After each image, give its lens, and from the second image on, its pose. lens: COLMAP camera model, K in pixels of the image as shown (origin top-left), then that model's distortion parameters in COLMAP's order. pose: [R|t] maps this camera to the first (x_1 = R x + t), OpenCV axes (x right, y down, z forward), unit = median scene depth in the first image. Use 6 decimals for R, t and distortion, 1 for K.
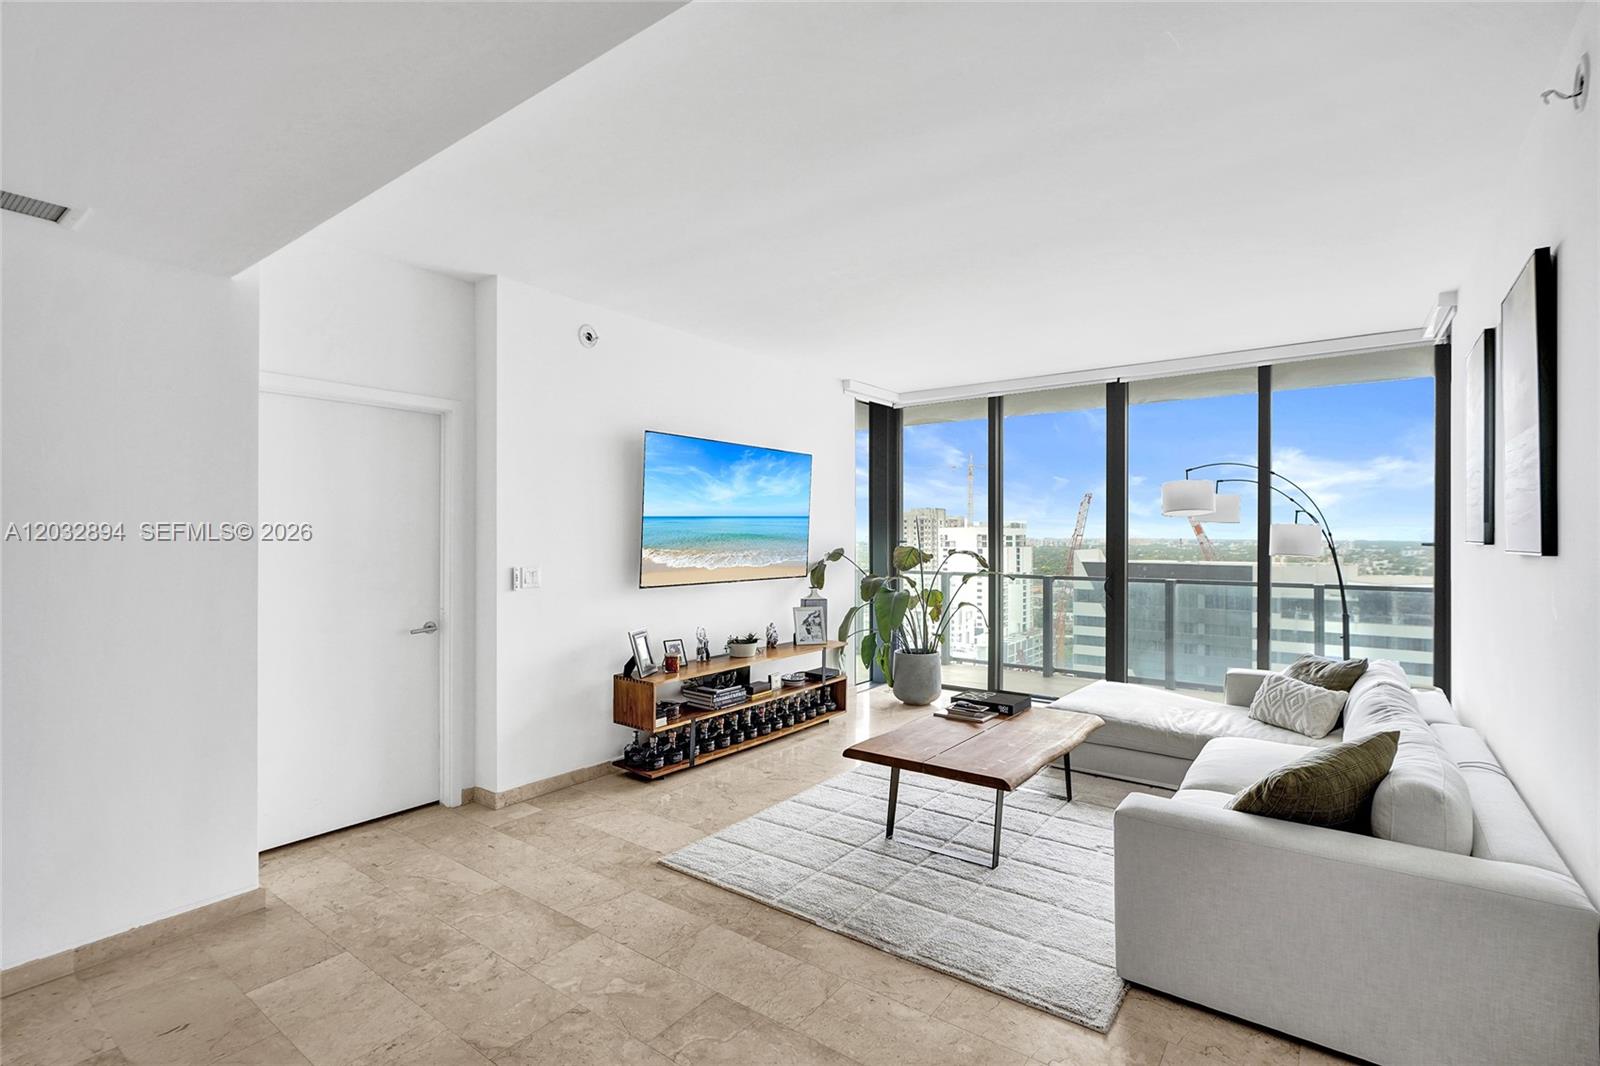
lens RADIAL K [[742.8, 0, 837.2], [0, 742.8, 549.1], [0, 0, 1]] dist [0.000416, 0.001672]
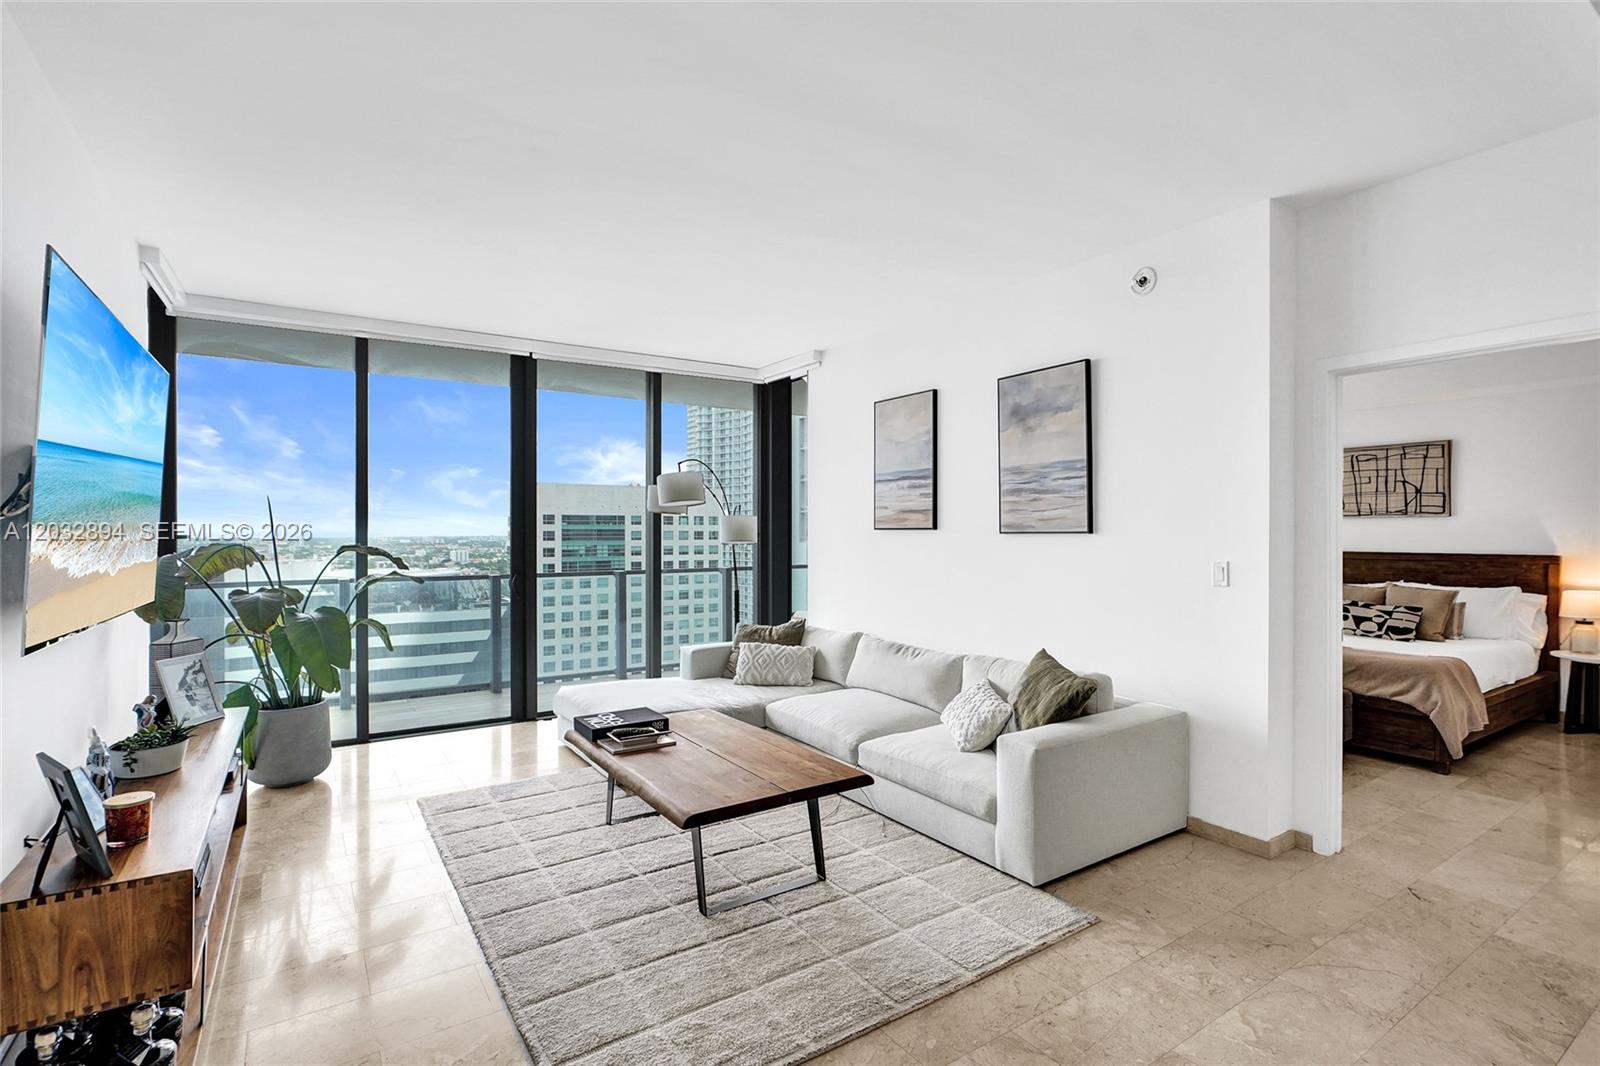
lens RADIAL K [[742.8, 0, 783.0], [0, 742.8, 523.9], [0, 0, 1]] dist [0.000416, 0.001672]
pose [[0.365871, 0.008556, 0.930626, -0.587049], [0.019024, 0.999680, -0.016670, -0.001239], [-0.930471, 0.023803, 0.365591, 0.599938]]
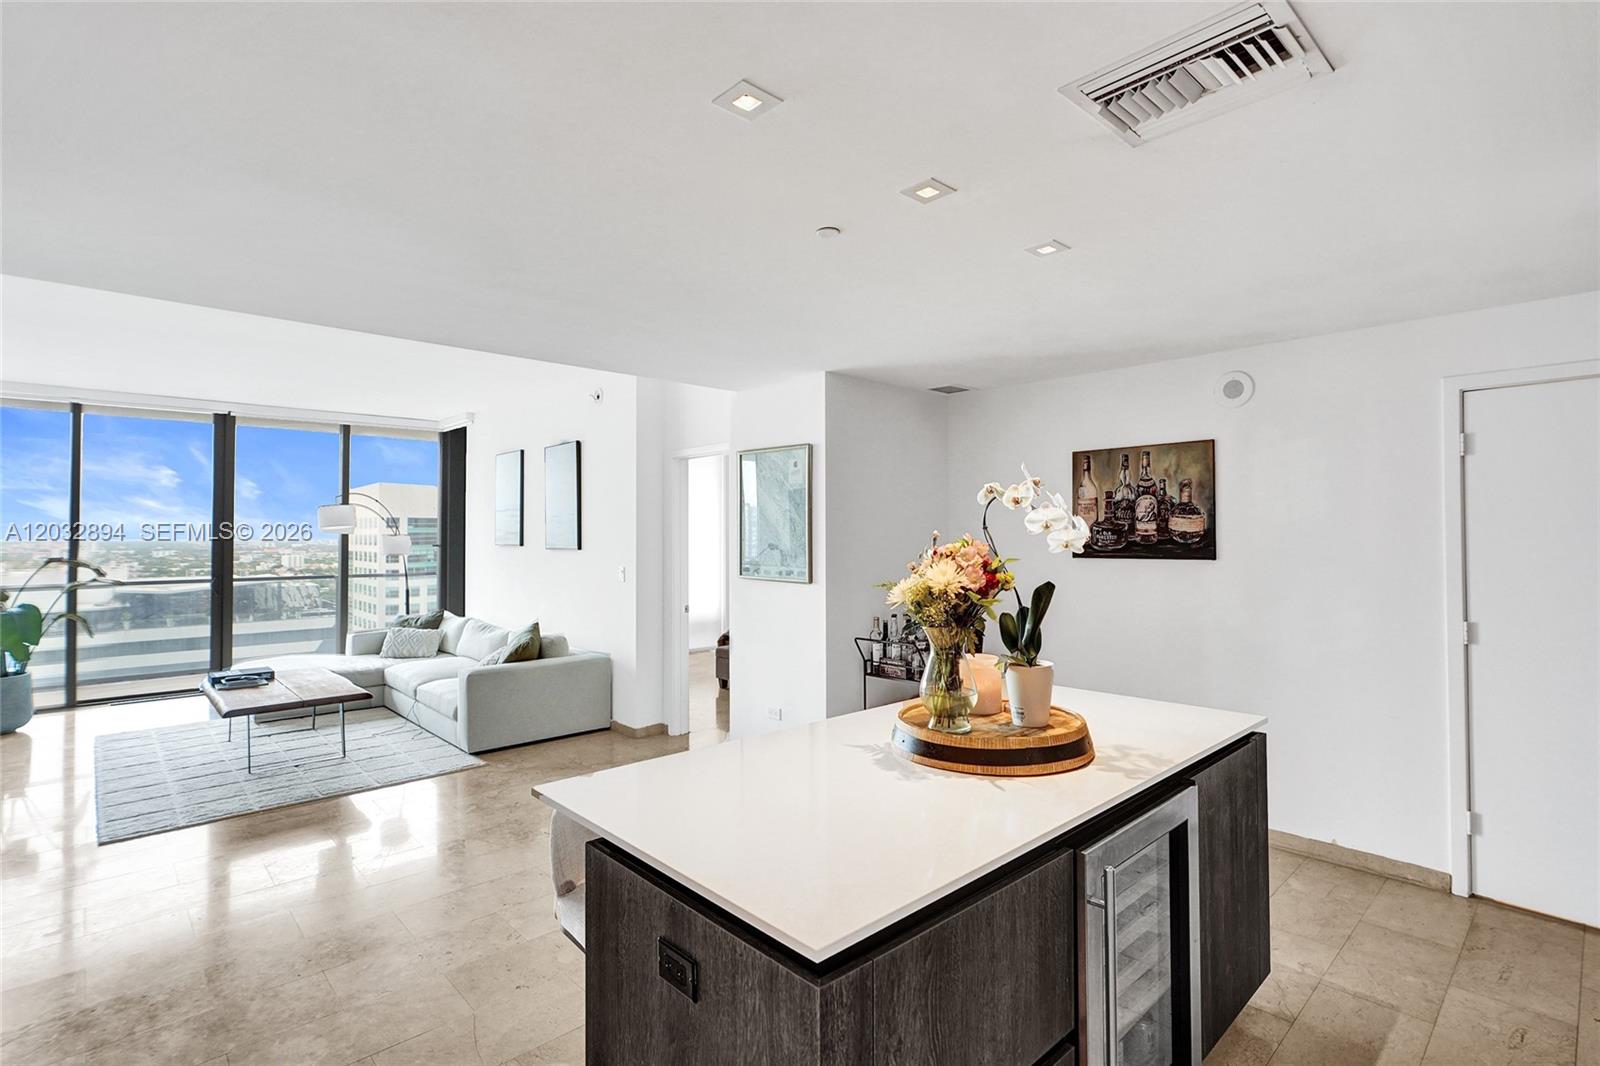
lens RADIAL K [[742.8, 0, 796.3], [0, 742.8, 523.7], [0, 0, 1]] dist [0.000416, 0.001672]
pose [[0.209882, 0.013116, 0.977639, -0.983087], [0.019544, 0.999654, -0.017607, -0.017404], [-0.977531, 0.022802, 0.209553, -0.244448]]
